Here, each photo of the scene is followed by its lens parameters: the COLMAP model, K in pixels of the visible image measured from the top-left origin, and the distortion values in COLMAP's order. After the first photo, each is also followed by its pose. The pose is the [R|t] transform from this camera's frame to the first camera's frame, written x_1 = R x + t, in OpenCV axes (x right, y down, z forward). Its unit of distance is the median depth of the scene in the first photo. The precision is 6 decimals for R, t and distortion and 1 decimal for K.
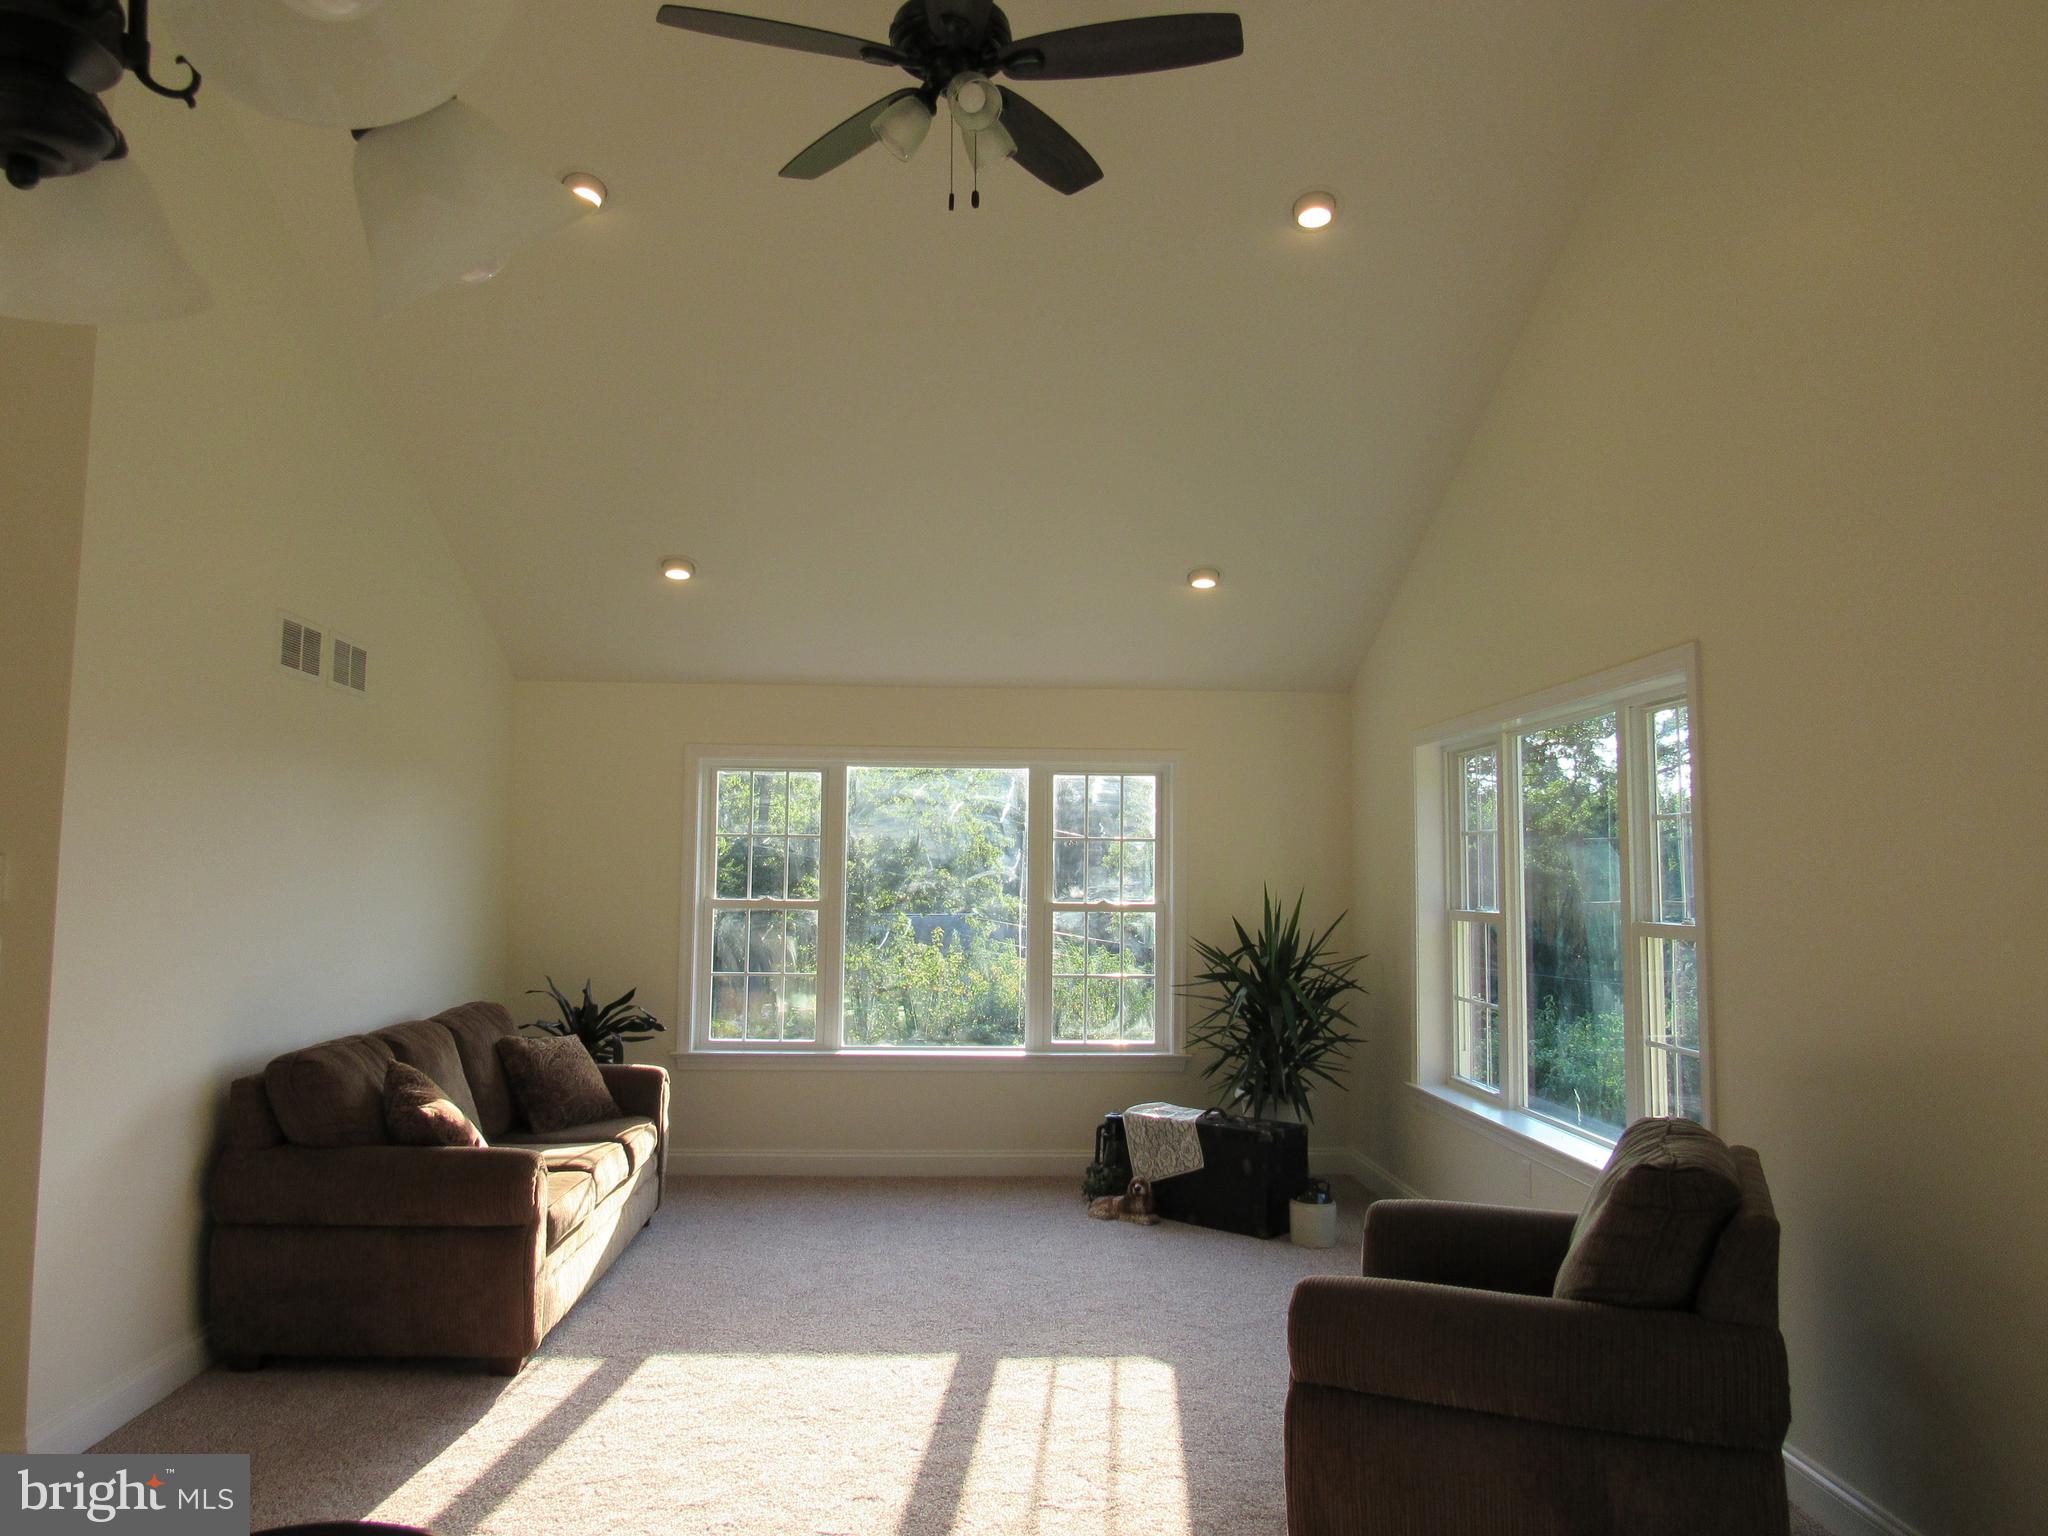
lens RADIAL K [[1464.9, 0, 1012.8], [0, 1464.9, 777.8], [0, 0, 1]] dist [-0.020820, -0.000733]
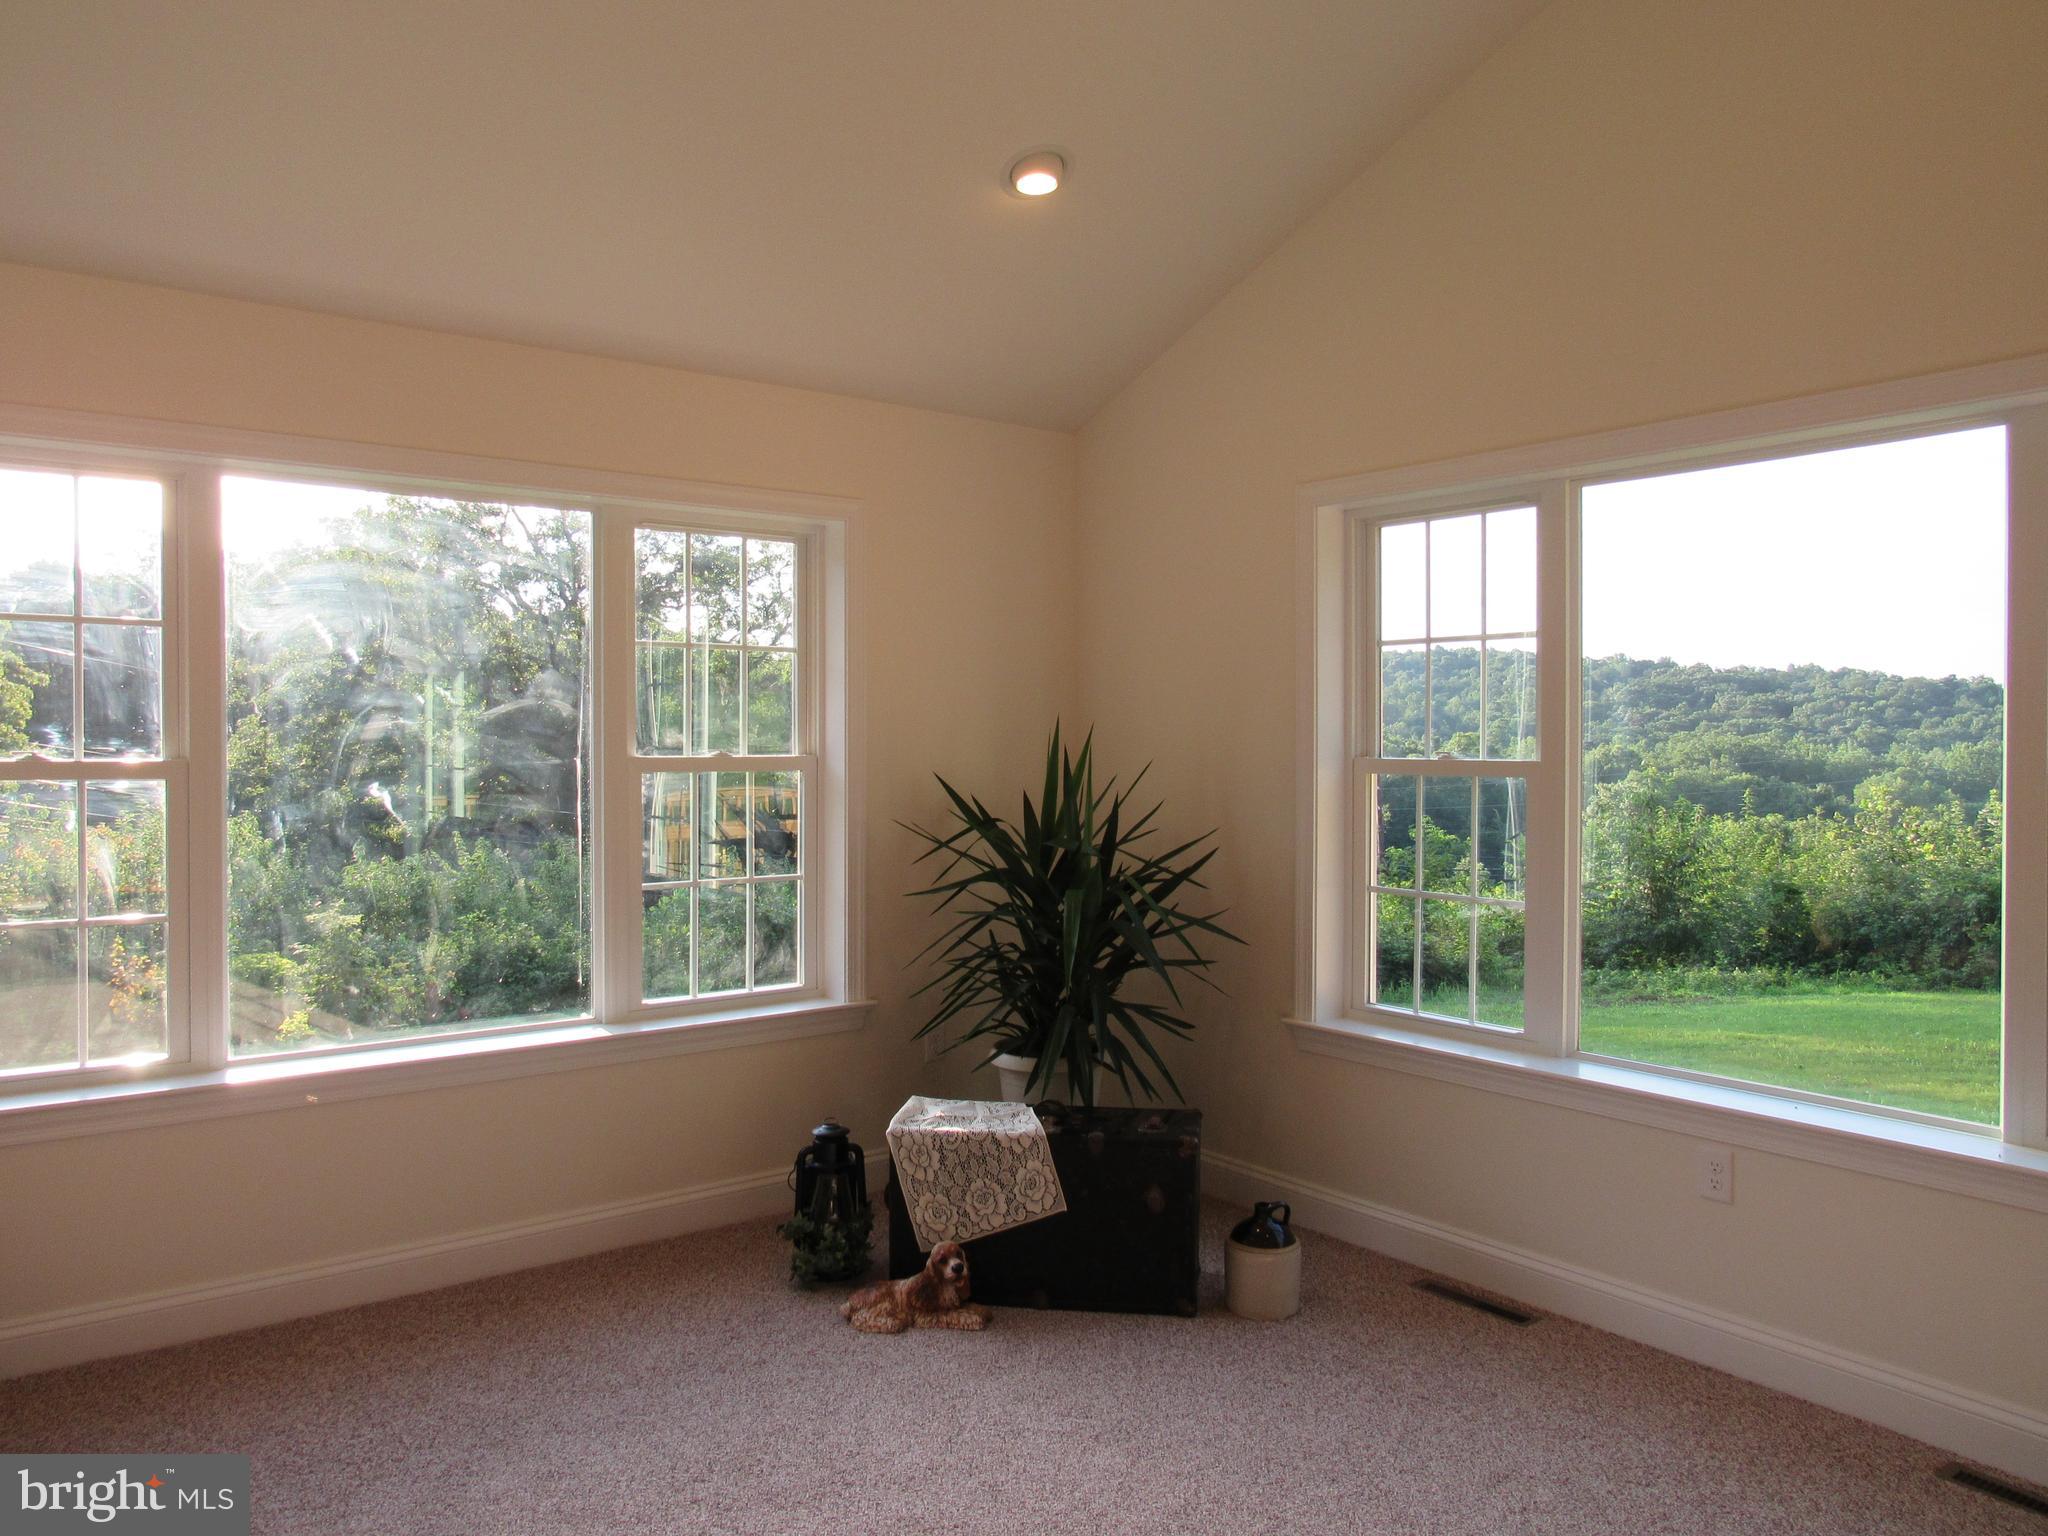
lens RADIAL K [[1464.9, 0, 1008.0], [0, 1464.9, 768.0], [0, 0, 1]] dist [-0.020820, -0.000733]
pose [[0.815237, -0.020705, 0.578758, -0.197503], [-0.034574, 0.995838, 0.084326, 0.041333], [-0.578095, -0.088756, 0.811128, 0.510401]]
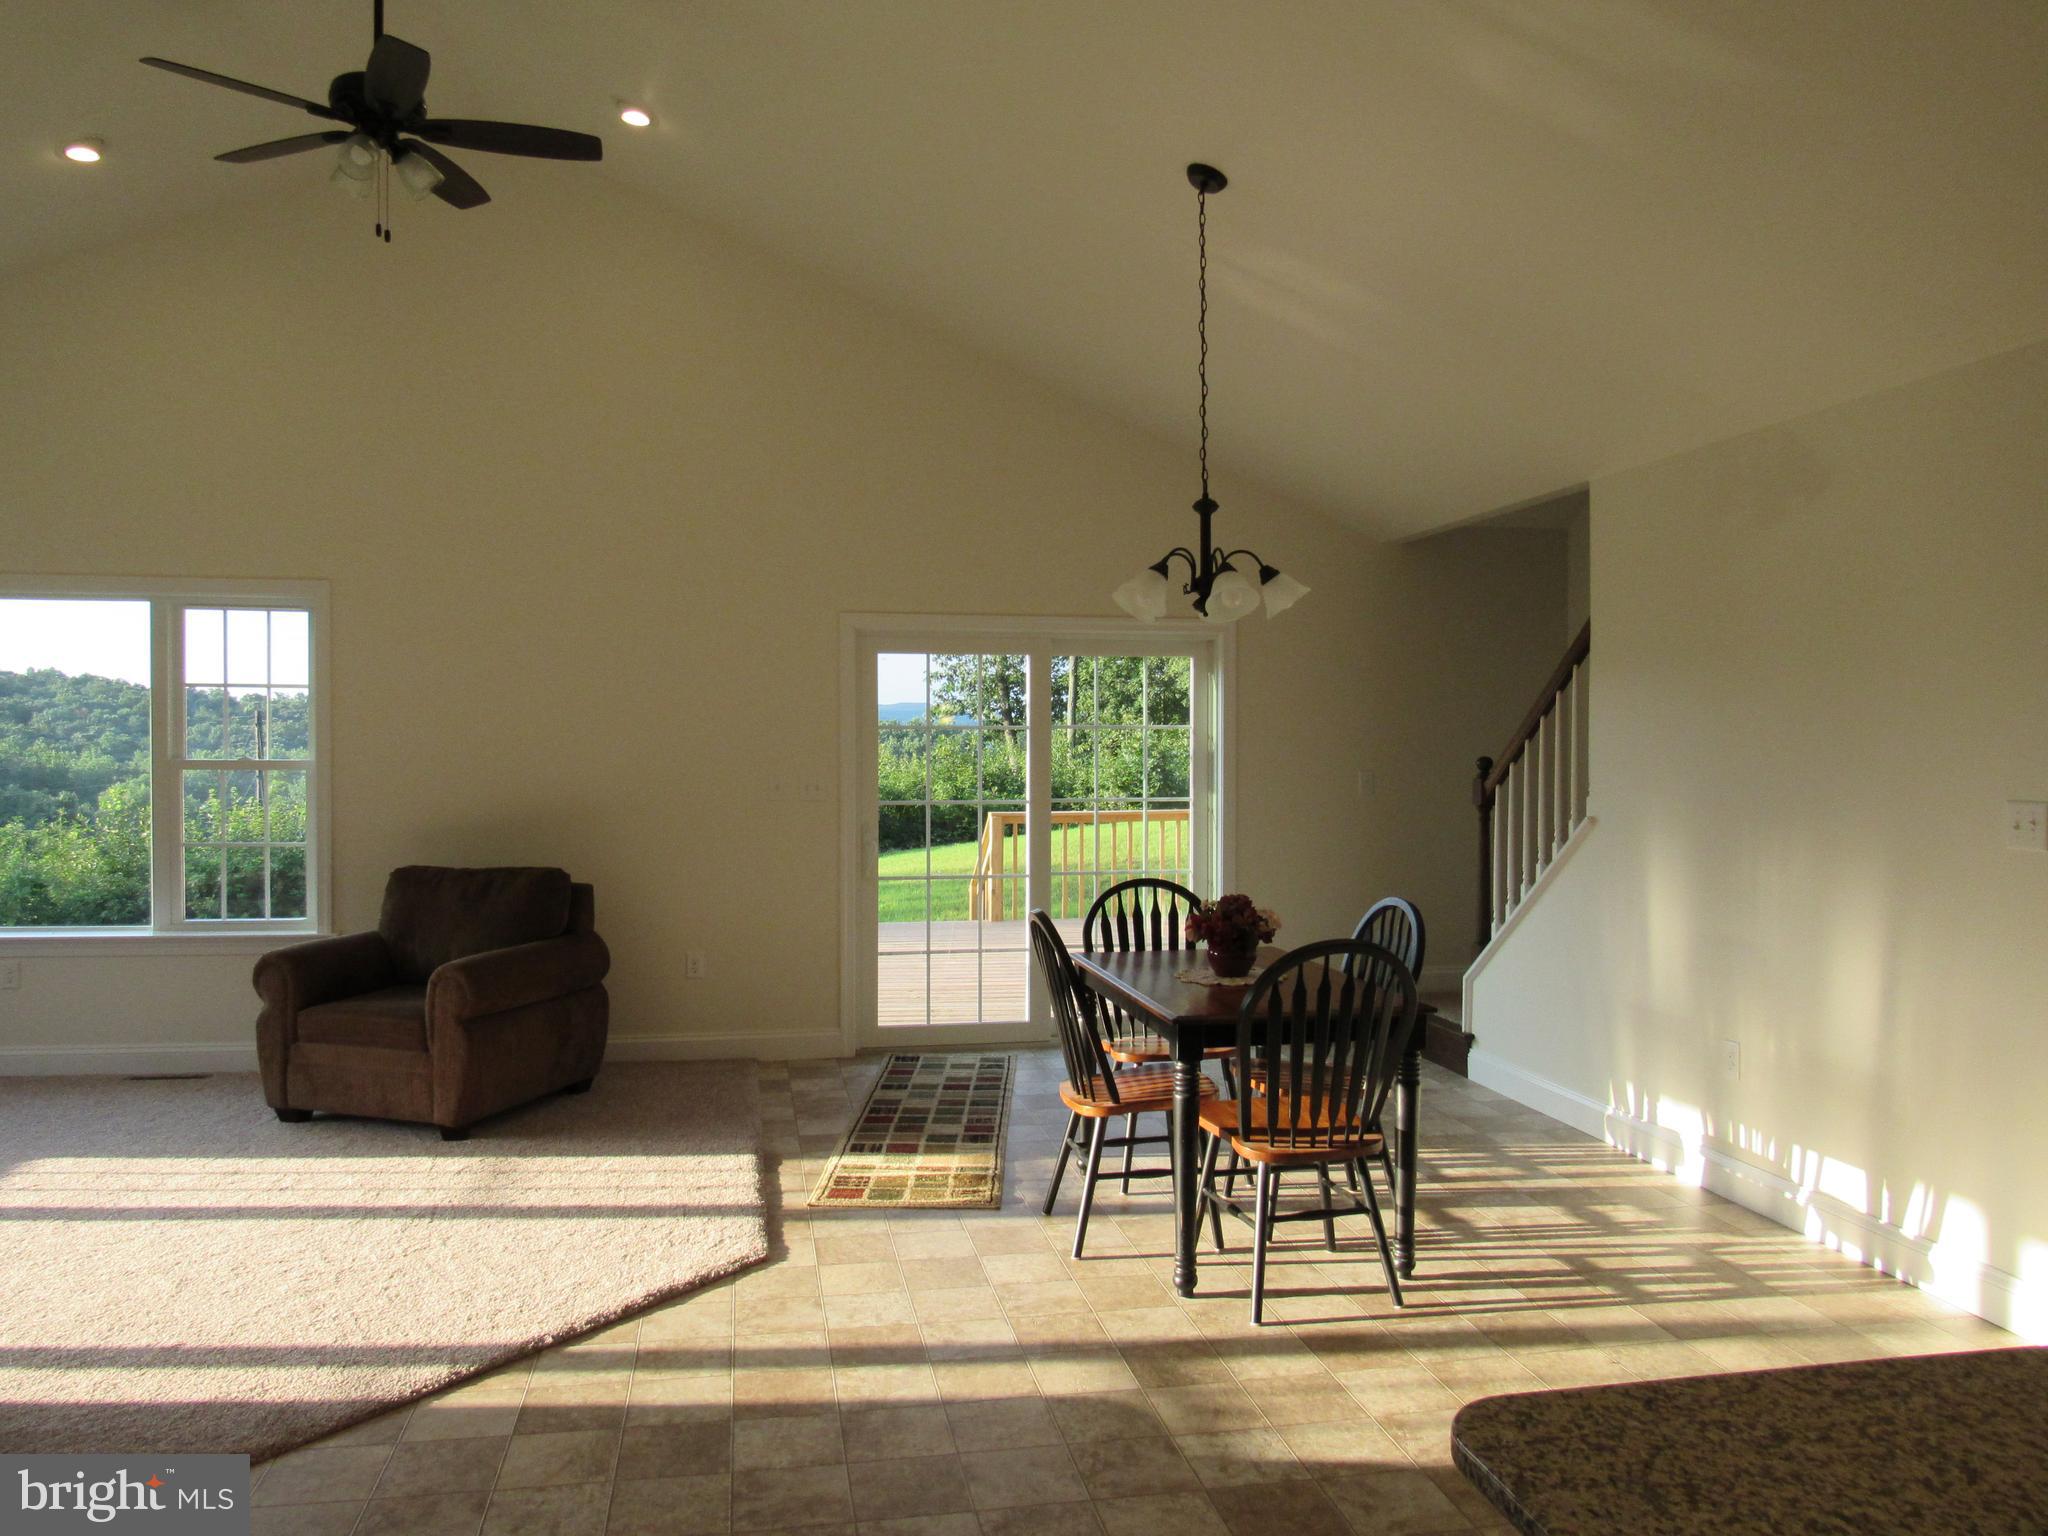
lens RADIAL K [[1464.9, 0, 1018.7], [0, 1464.9, 749.8], [0, 0, 1]] dist [-0.020820, -0.000733]
pose [[-0.138038, -0.011000, 0.990366, -0.704061], [-0.074178, 0.997245, 0.000737, 0.019153], [-0.987645, -0.073361, -0.138473, 0.270138]]
